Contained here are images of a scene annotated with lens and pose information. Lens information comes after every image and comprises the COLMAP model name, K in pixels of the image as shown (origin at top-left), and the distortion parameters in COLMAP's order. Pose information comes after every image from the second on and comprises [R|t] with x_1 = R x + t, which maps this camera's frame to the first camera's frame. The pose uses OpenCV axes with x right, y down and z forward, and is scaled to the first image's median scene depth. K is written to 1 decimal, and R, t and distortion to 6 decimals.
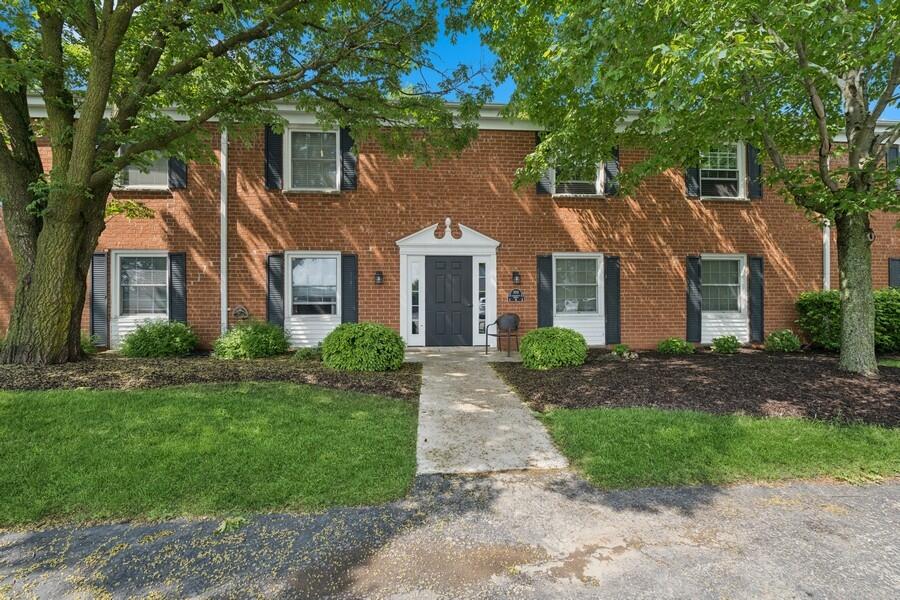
lens RADIAL K [[370.0, 0, 429.6], [0, 370.0, 302.8], [0, 0, 1]] dist [-0.010322, -0.000802]
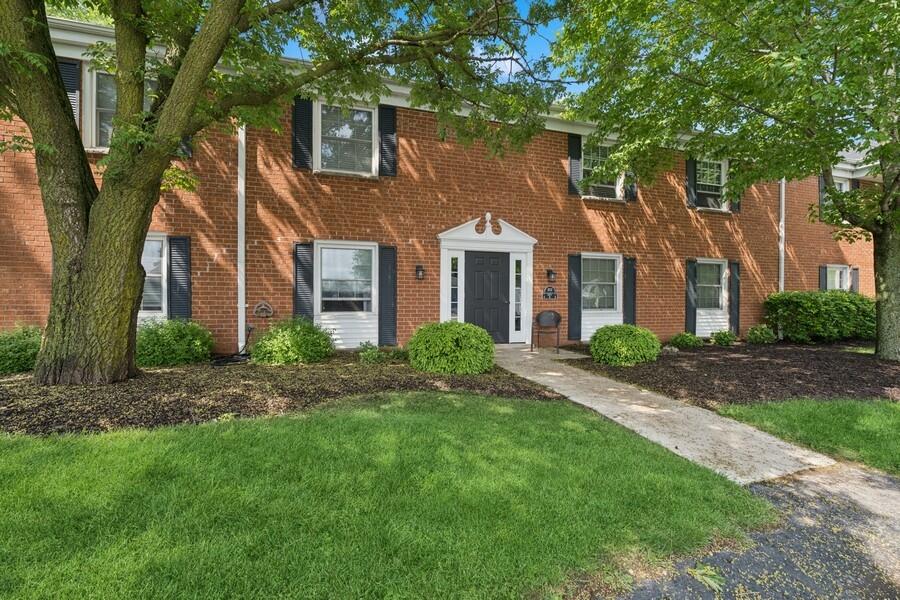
lens RADIAL K [[370.0, 0, 450.3], [0, 370.0, 300.9], [0, 0, 1]] dist [-0.010322, -0.000802]
pose [[0.975813, 0.005933, 0.218527, -0.268089], [-0.007625, 0.999947, 0.006900, -0.002724], [-0.218475, -0.008399, 0.975806, 0.069776]]
